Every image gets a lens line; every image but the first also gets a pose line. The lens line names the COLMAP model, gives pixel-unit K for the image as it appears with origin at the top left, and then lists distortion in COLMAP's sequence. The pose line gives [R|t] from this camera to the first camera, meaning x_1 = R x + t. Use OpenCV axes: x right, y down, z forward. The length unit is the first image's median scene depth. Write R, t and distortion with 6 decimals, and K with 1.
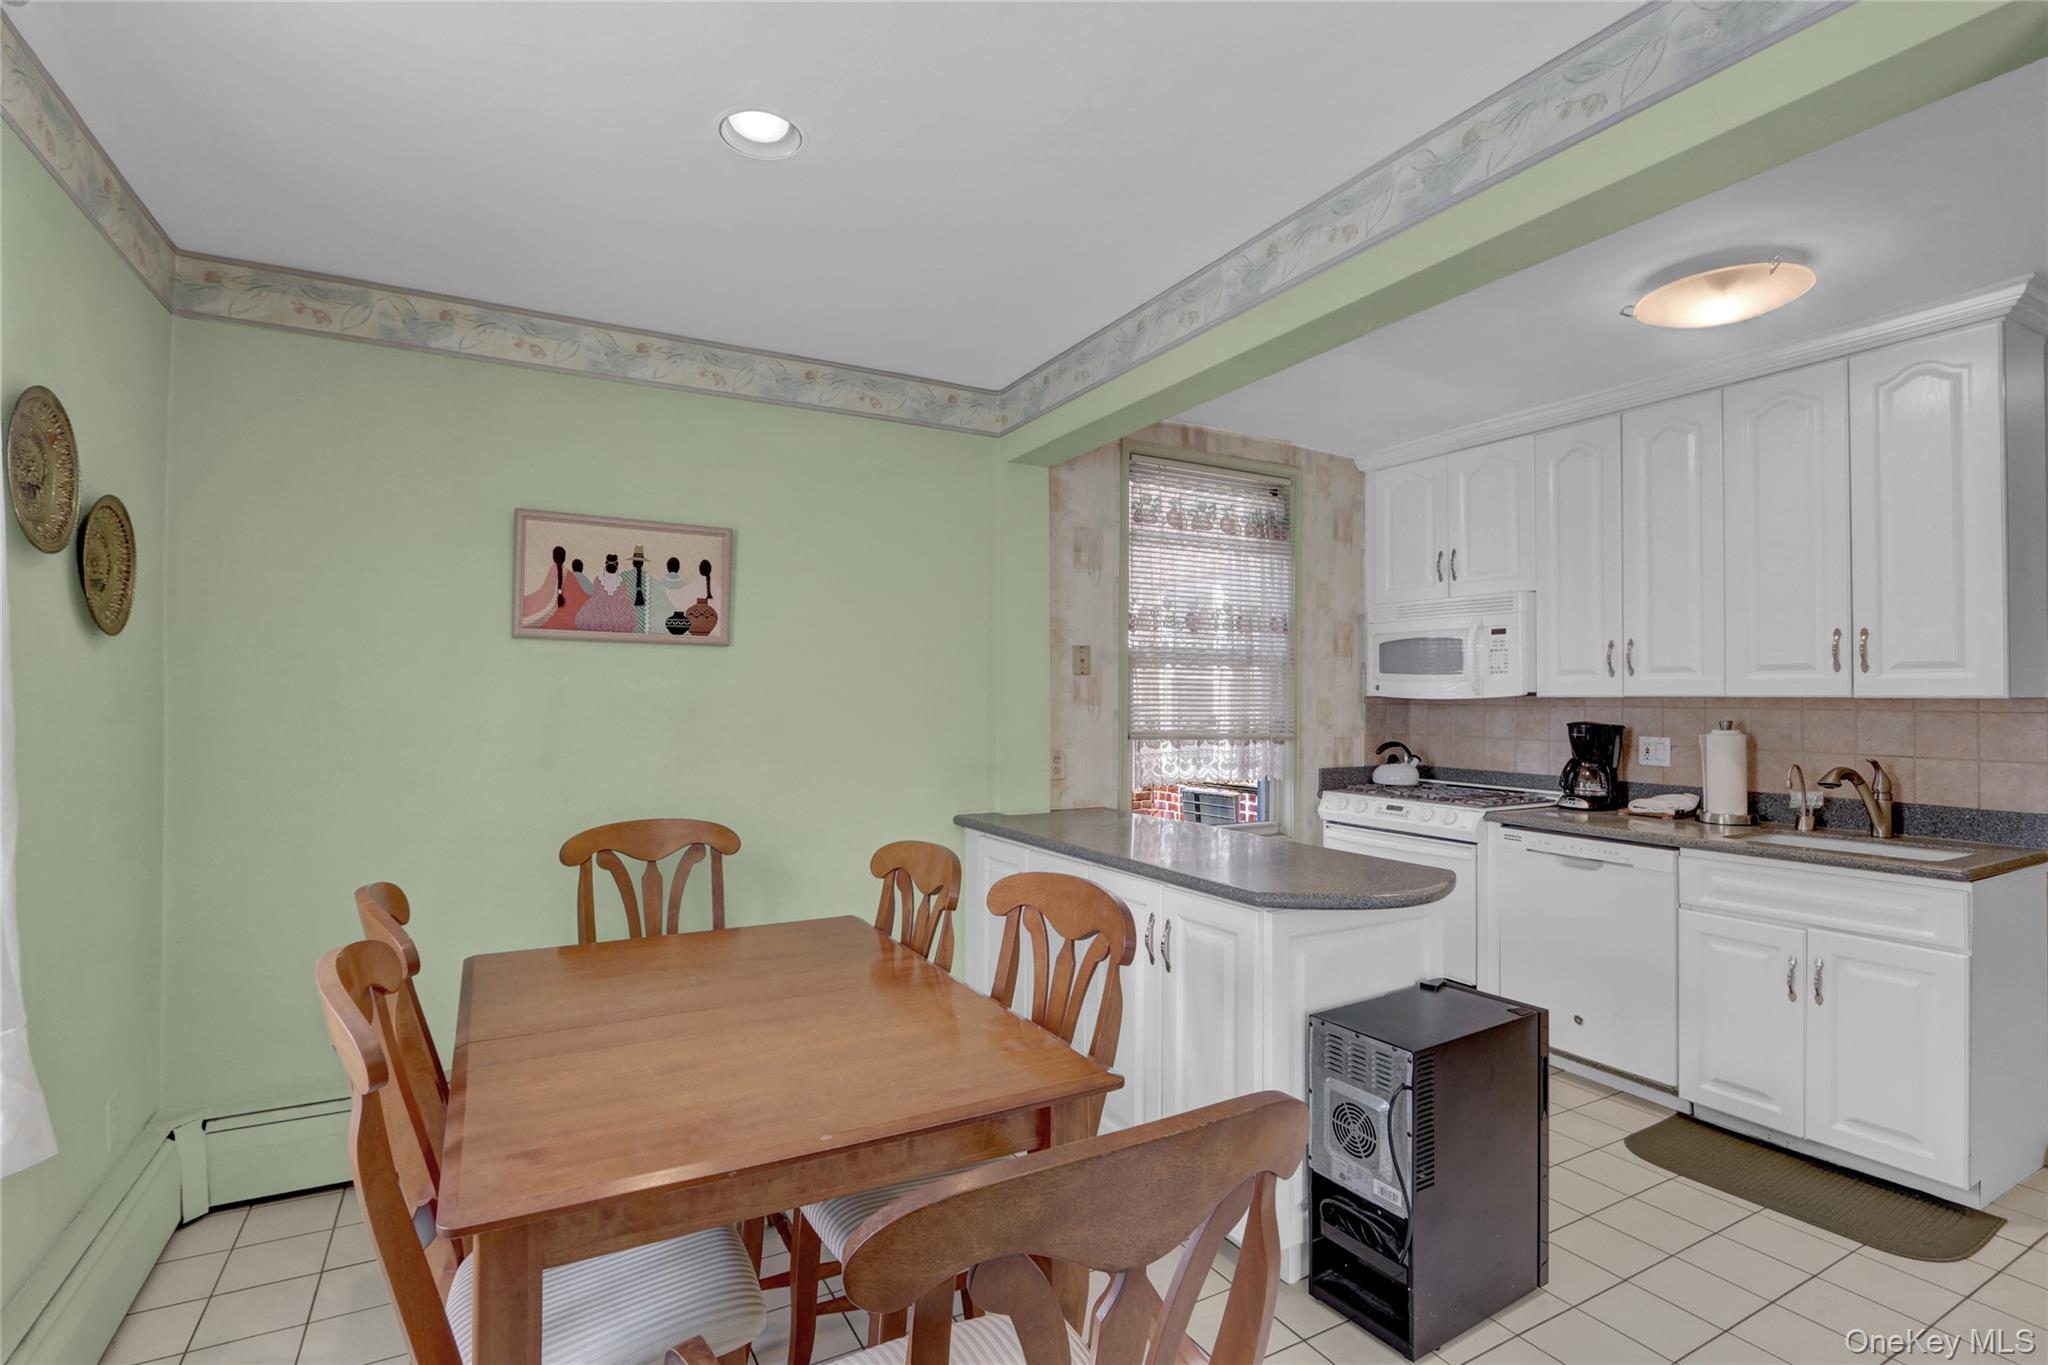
lens RADIAL K [[958.3, 0, 993.2], [0, 958.3, 684.6], [0, 0, 1]] dist [-0.020382, 0.004035]
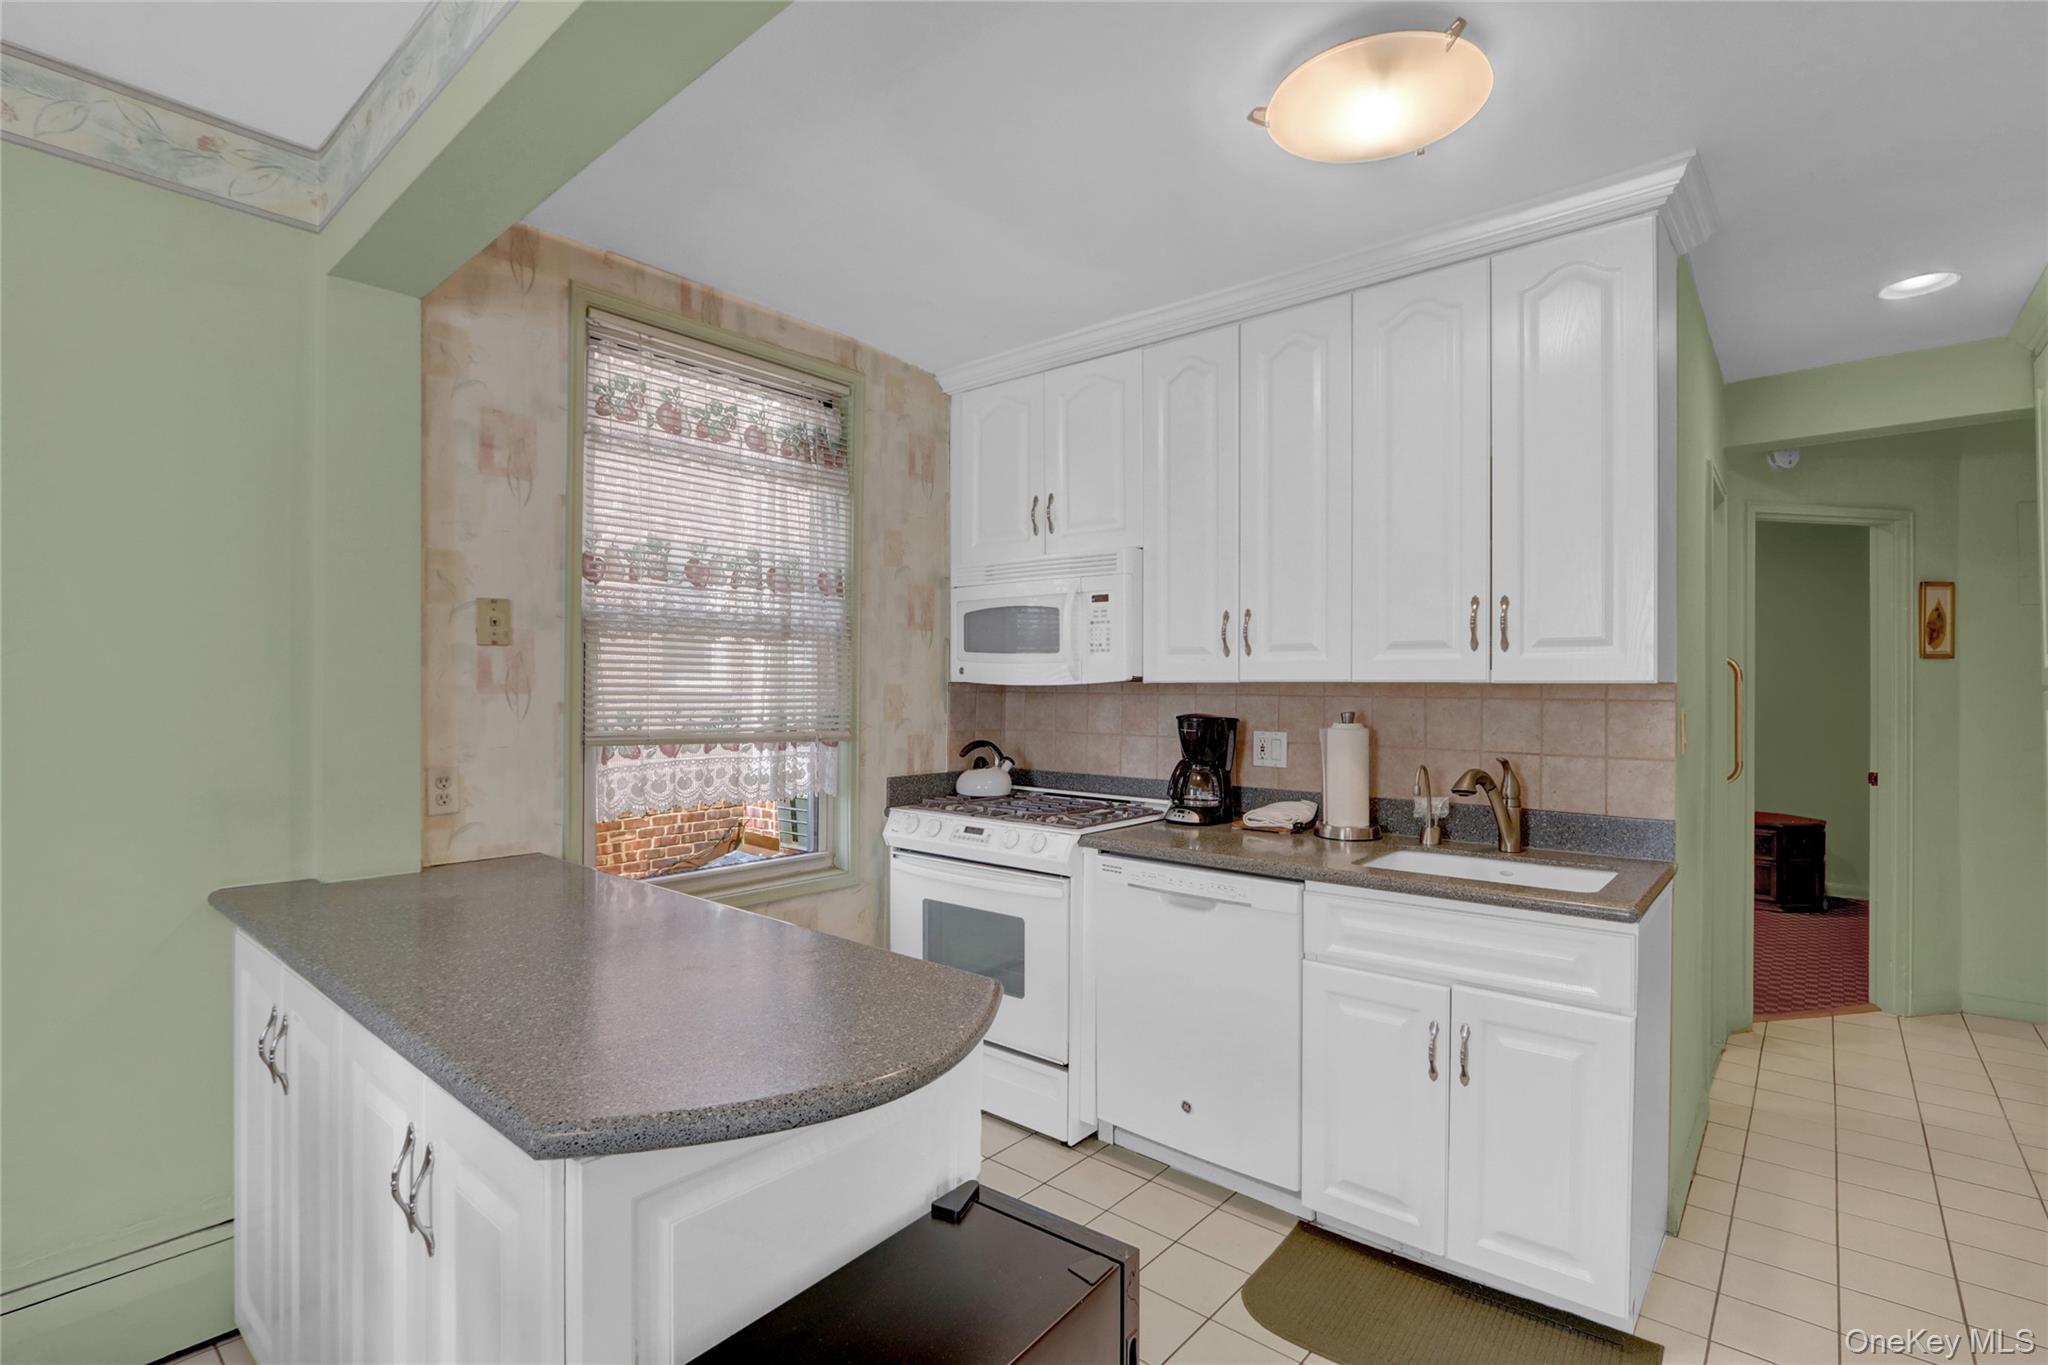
lens RADIAL K [[958.3, 0, 998.9], [0, 958.3, 687.5], [0, 0, 1]] dist [-0.020382, 0.004035]
pose [[0.937144, 0.000503, 0.348942, 0.201076], [-0.005398, 0.999900, 0.013055, 0.008068], [-0.348901, -0.014118, 0.937053, 0.328879]]
